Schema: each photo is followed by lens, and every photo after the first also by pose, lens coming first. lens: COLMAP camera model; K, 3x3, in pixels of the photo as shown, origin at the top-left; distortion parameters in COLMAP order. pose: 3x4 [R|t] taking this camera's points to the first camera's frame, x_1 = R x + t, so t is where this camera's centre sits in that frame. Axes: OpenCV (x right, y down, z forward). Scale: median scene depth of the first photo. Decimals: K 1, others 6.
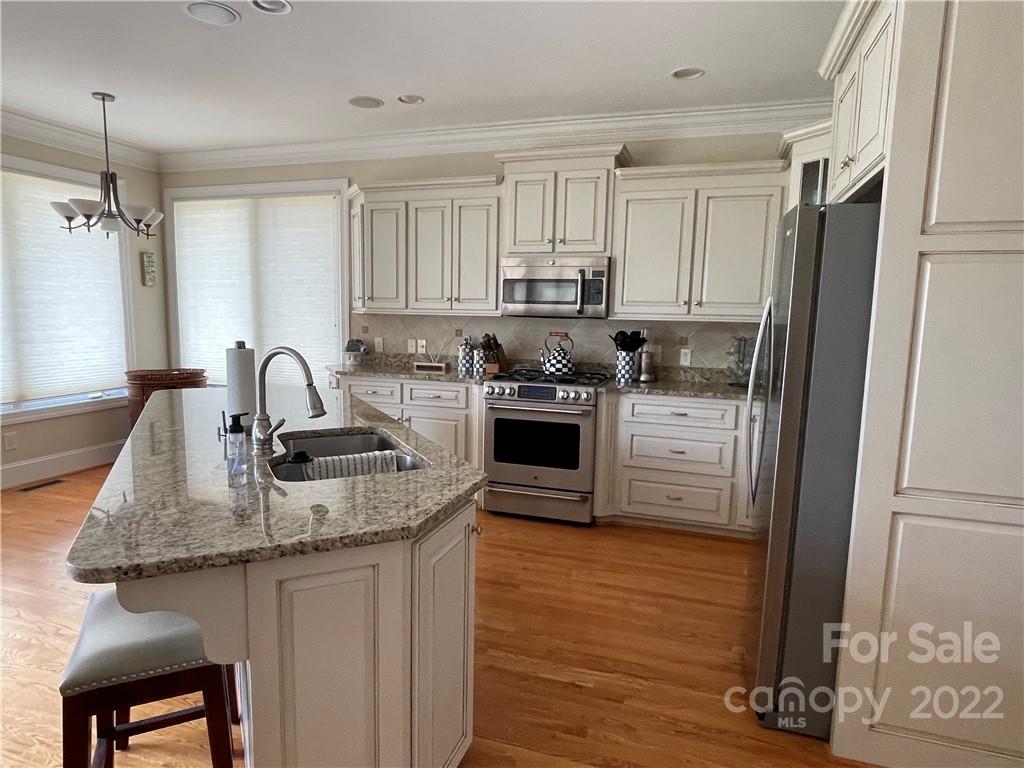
lens RADIAL K [[614.1, 0, 512.0], [0, 614.1, 384.0], [0, 0, 1]] dist [0.044387, -0.000265]
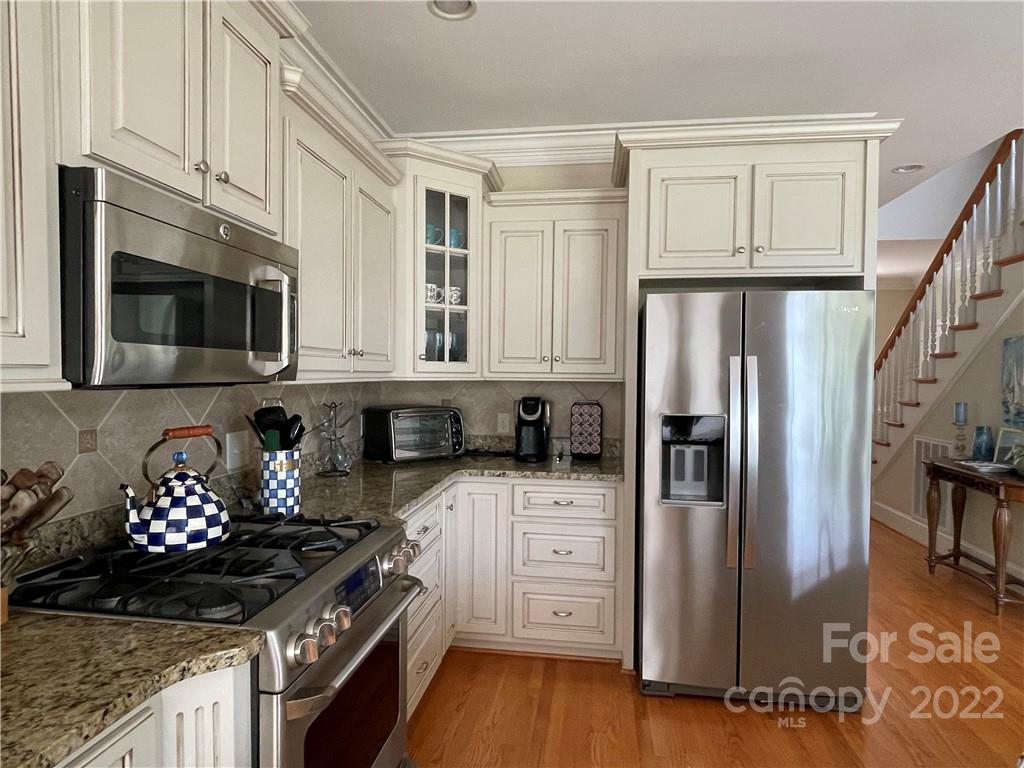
lens RADIAL K [[618.4, 0, 510.0], [0, 618.4, 382.1], [0, 0, 1]] dist [0.001666, -0.000339]
pose [[-0.168566, -0.034715, 0.985079, -0.308968], [0.107887, 0.992725, 0.053446, -0.109515], [-0.979768, 0.115287, -0.163594, 0.878950]]
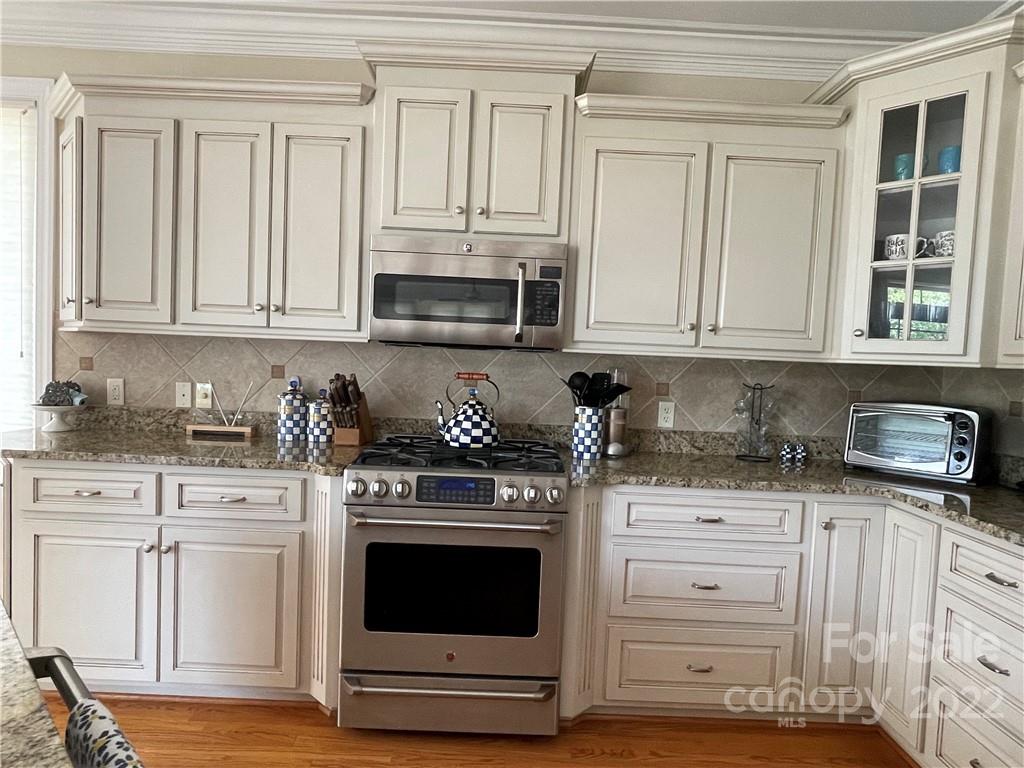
lens RADIAL K [[613.5, 0, 510.2], [0, 613.5, 390.8], [0, 0, 1]] dist [-0.002916, 0.003092]
pose [[0.947275, 0.003286, 0.320405, -0.073205], [0.014629, 0.998461, -0.053492, -0.036954], [-0.320088, 0.055359, 0.945769, 0.456868]]
